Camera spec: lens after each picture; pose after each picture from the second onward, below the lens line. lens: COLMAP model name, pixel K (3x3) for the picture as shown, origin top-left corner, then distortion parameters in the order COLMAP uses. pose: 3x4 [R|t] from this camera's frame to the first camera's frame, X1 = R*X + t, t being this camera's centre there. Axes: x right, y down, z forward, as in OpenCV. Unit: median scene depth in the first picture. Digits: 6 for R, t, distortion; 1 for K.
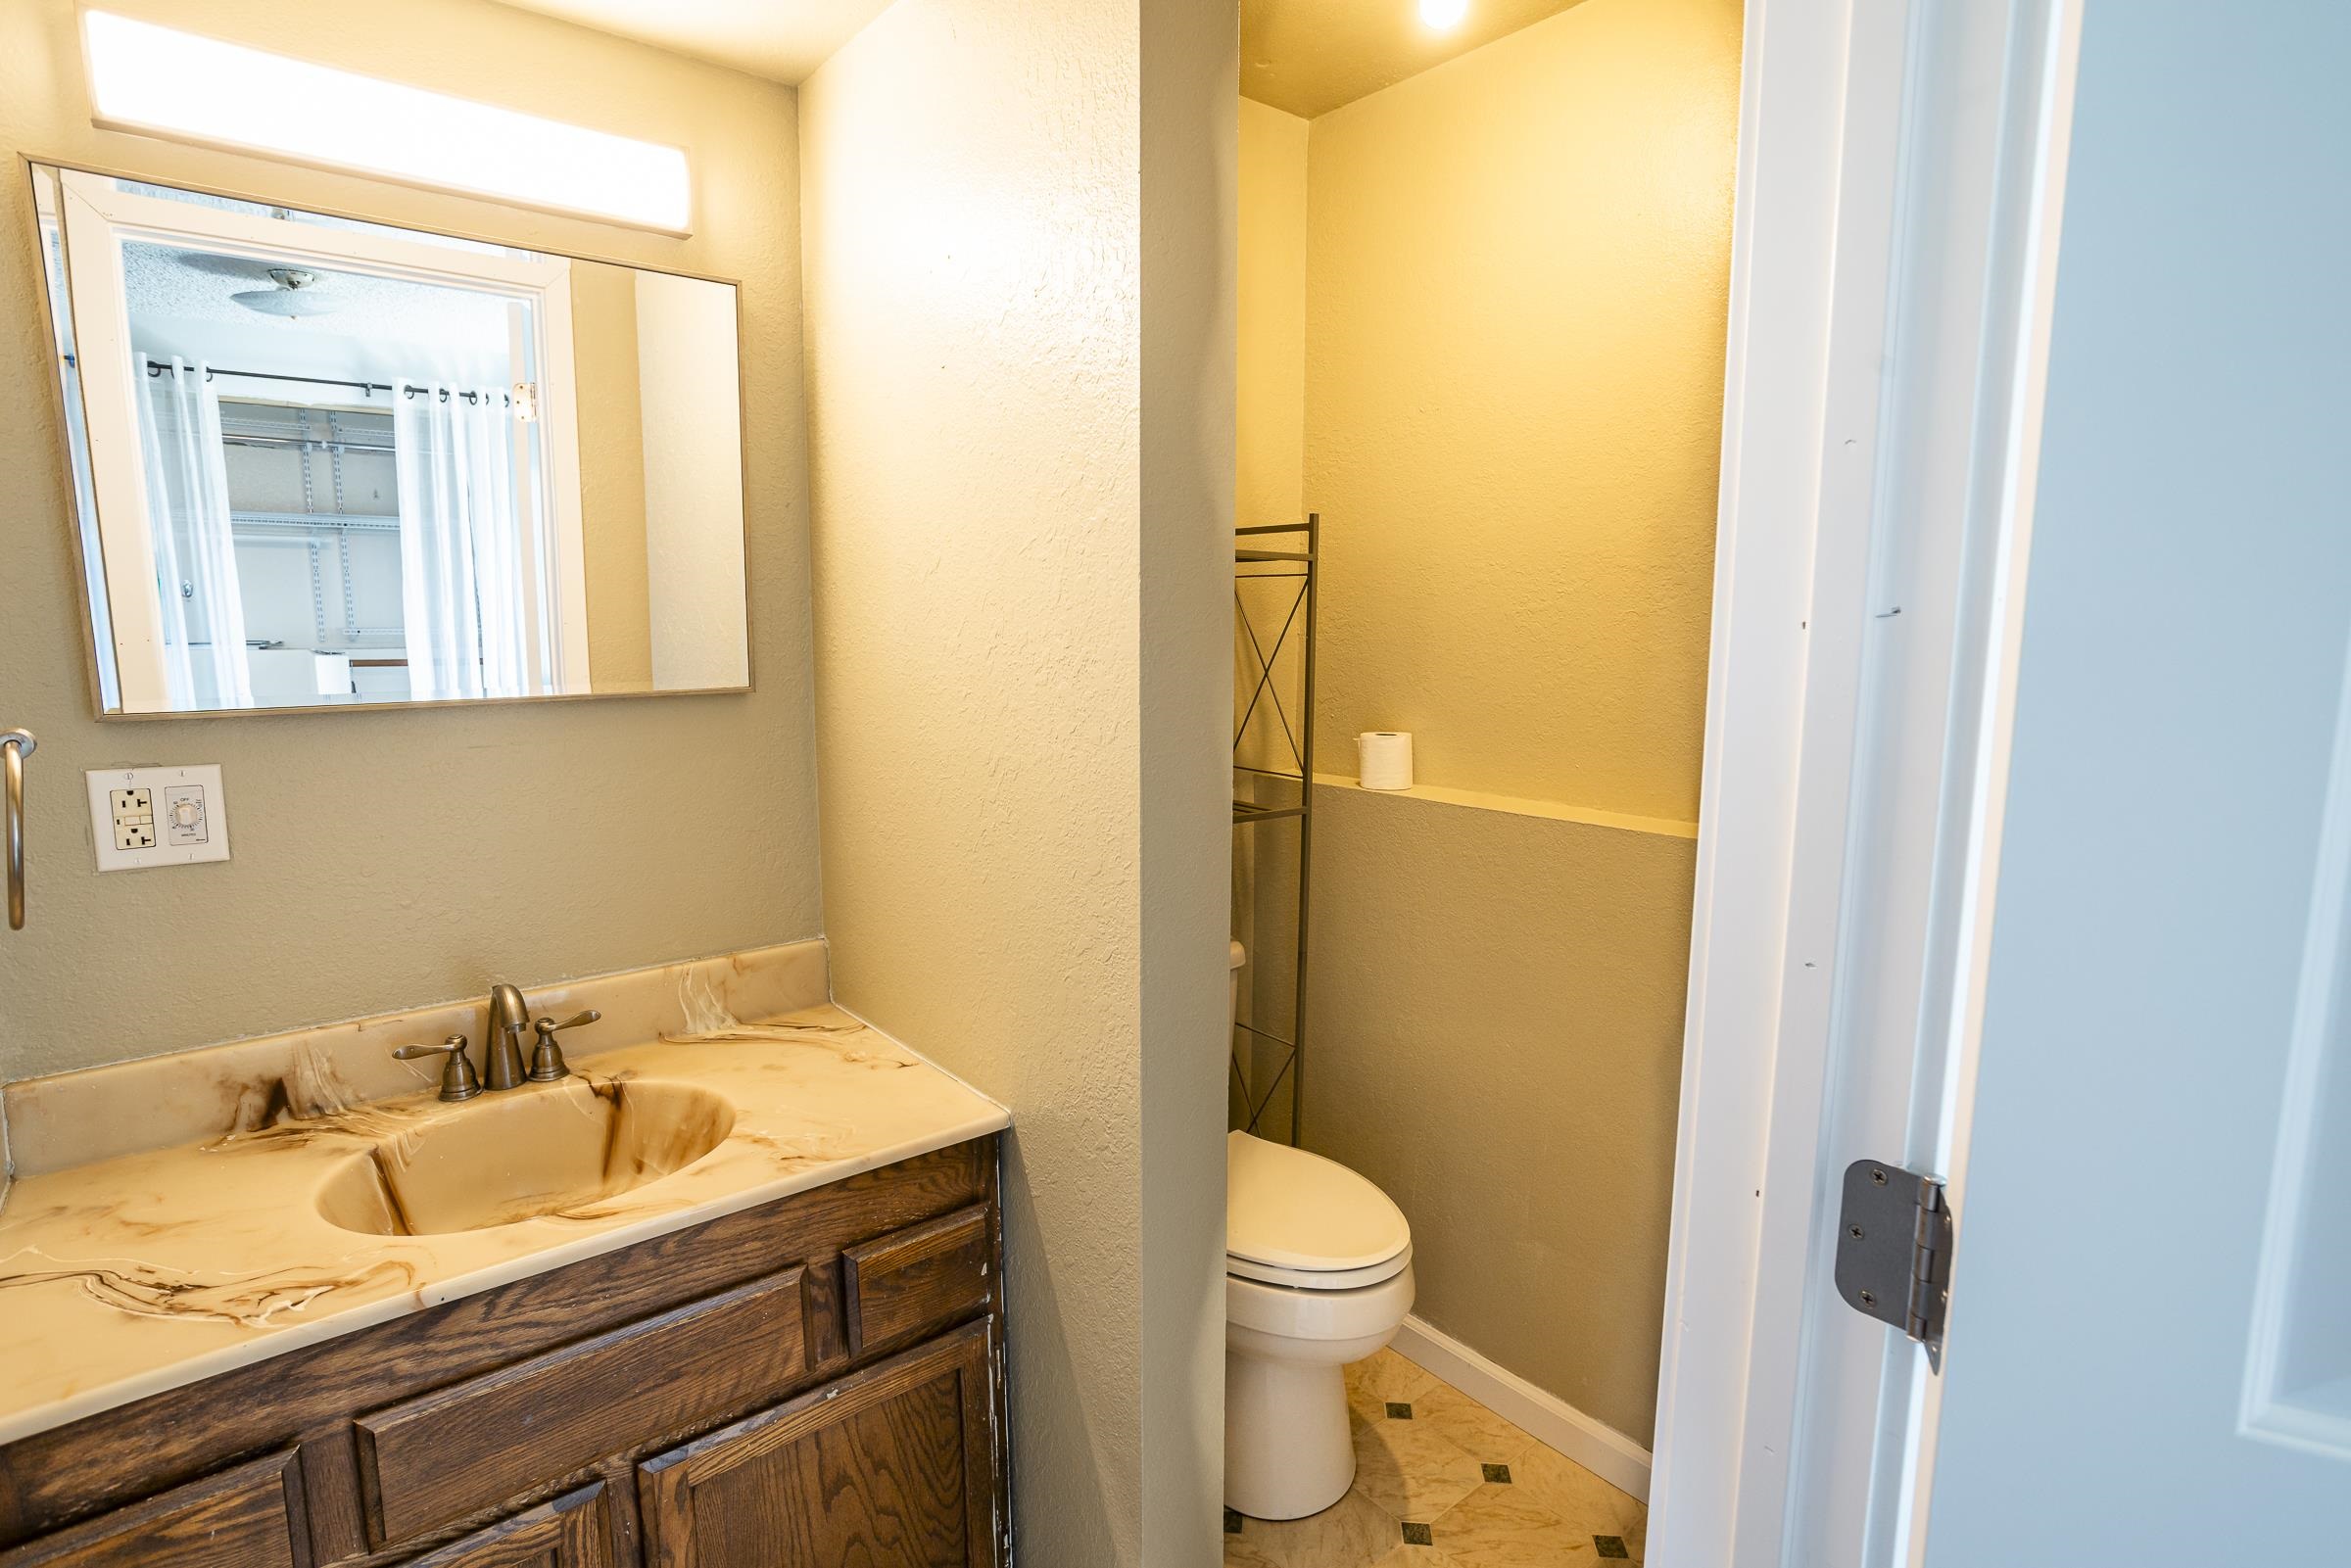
lens RADIAL K [[1153.7, 0, 1165.1], [0, 1153.7, 776.0], [0, 0, 1]] dist [-0.058001, 0.027684]
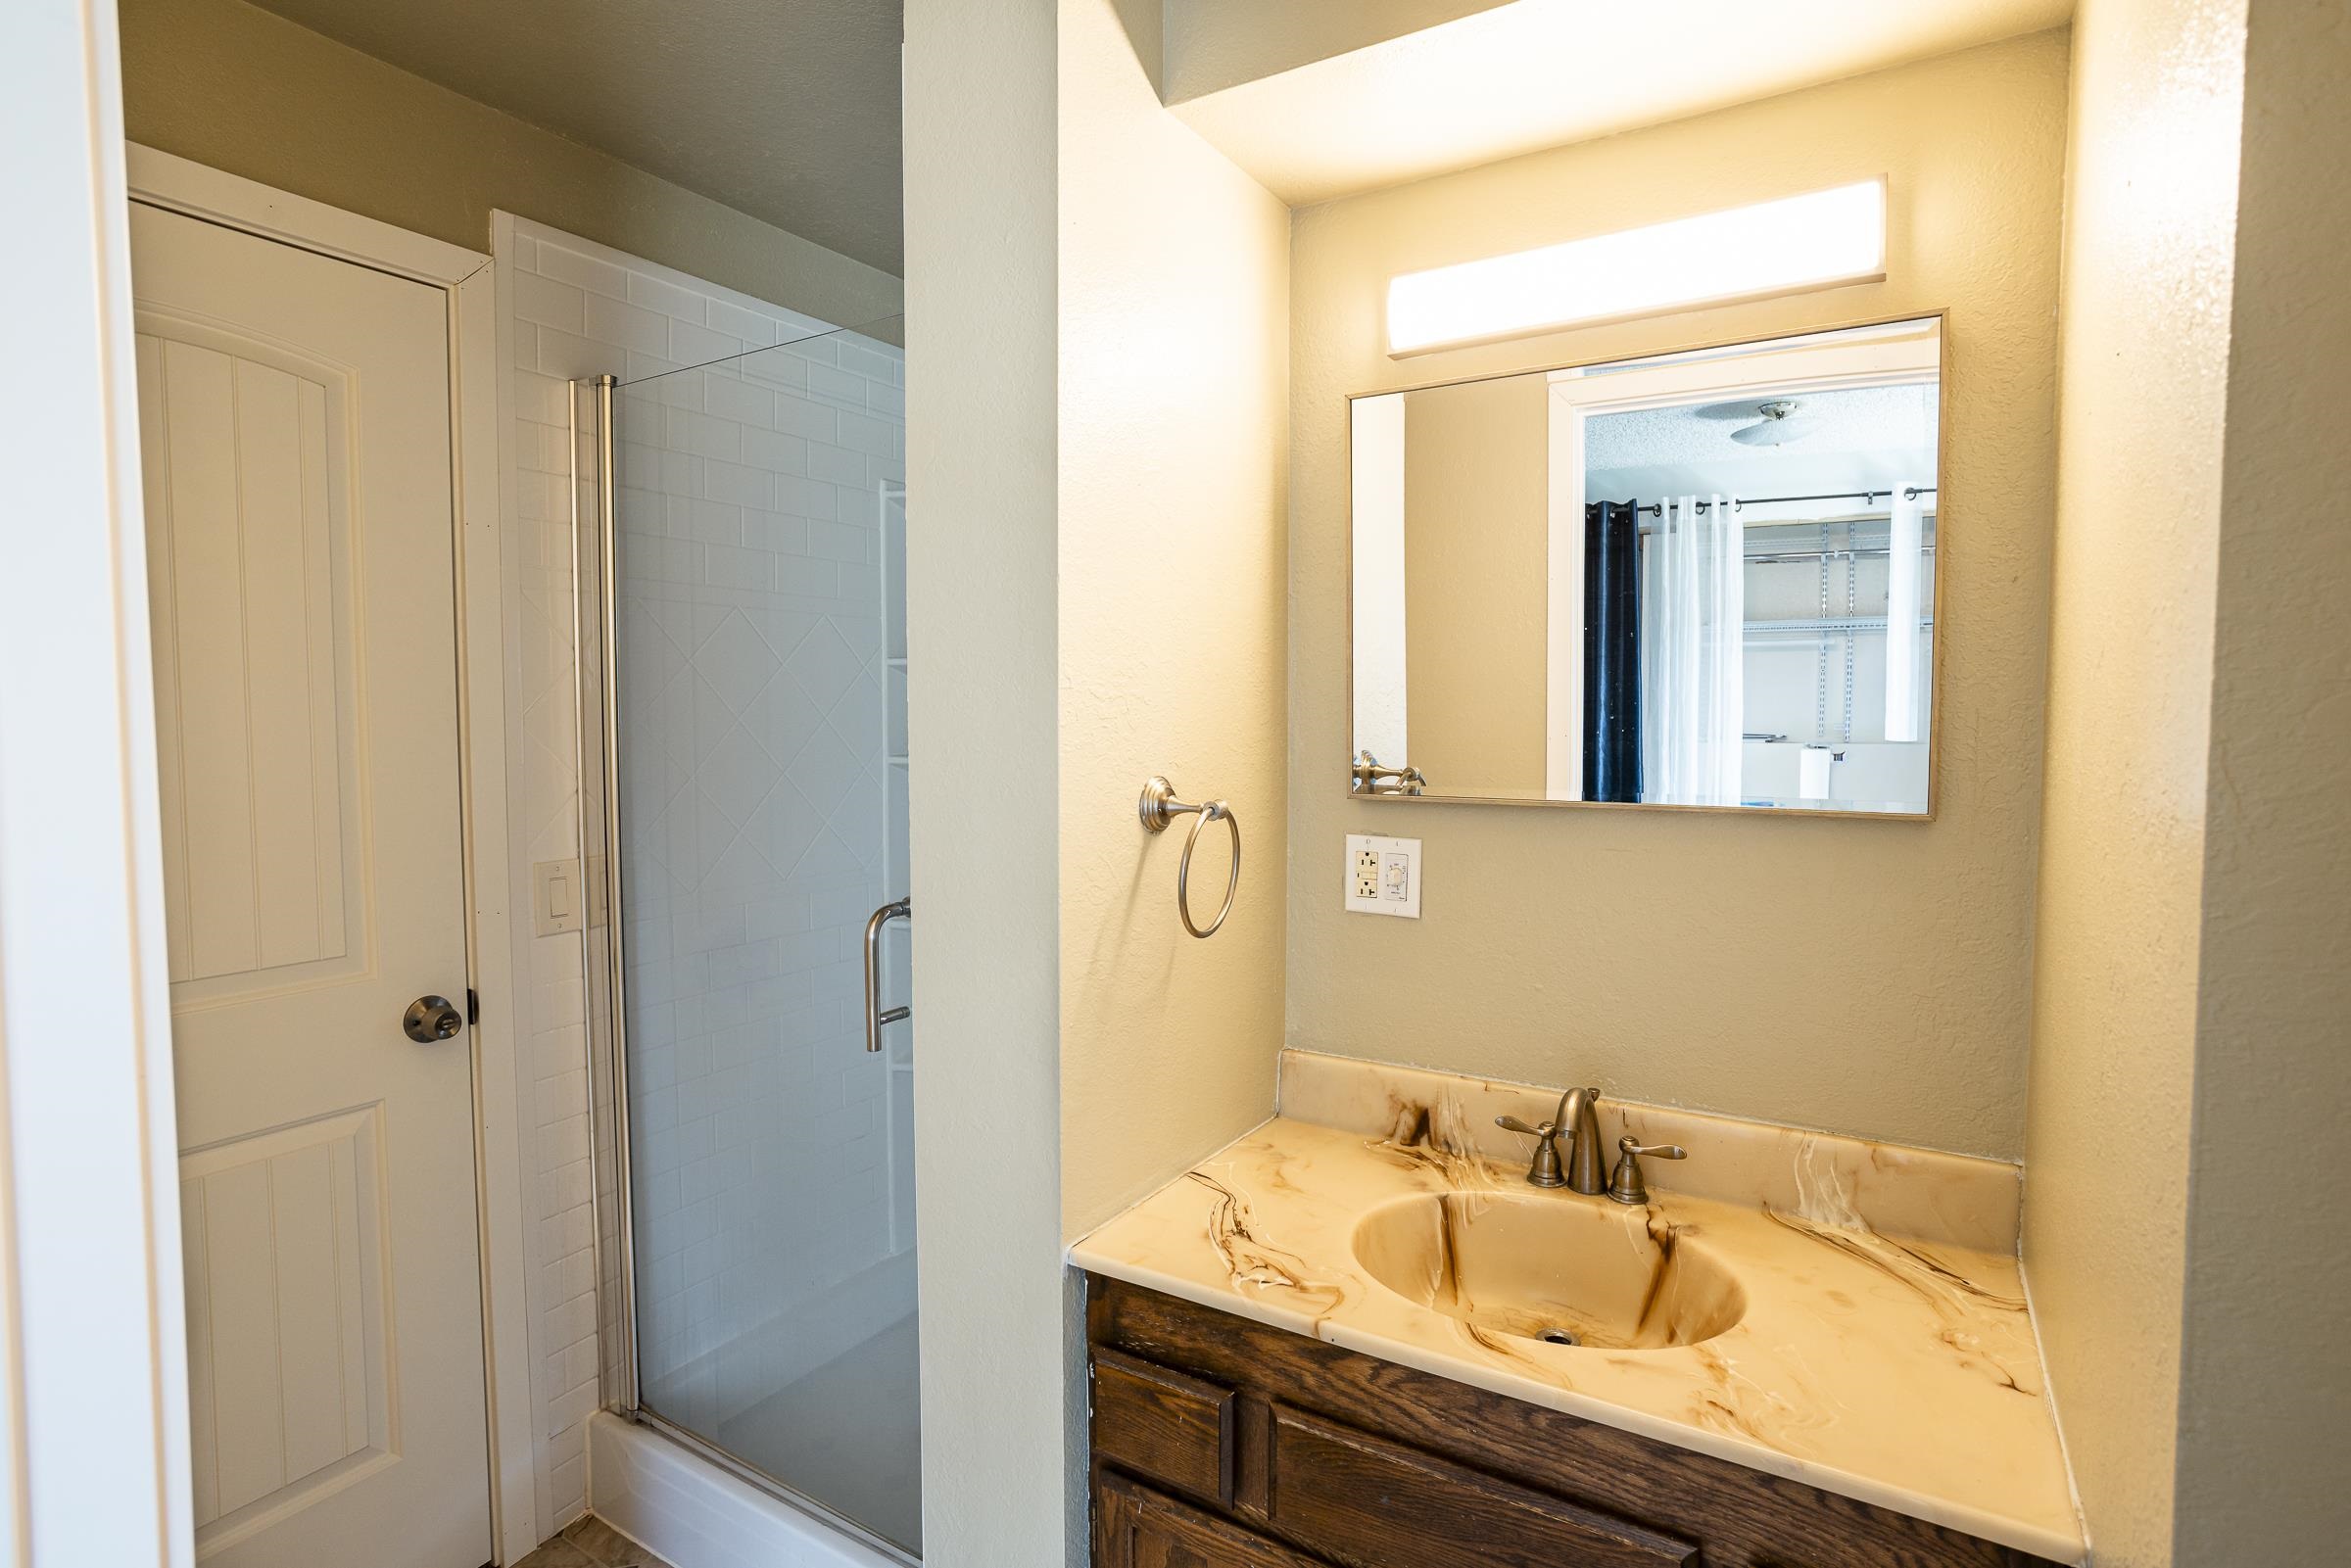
lens RADIAL K [[1153.7, 0, 1165.1], [0, 1153.7, 776.0], [0, 0, 1]] dist [-0.058001, 0.027684]
pose [[0.327680, 0.050194, -0.943454, 0.232024], [-0.128165, 0.991719, 0.008247, -0.050376], [0.936055, 0.118216, 0.331399, 0.290752]]
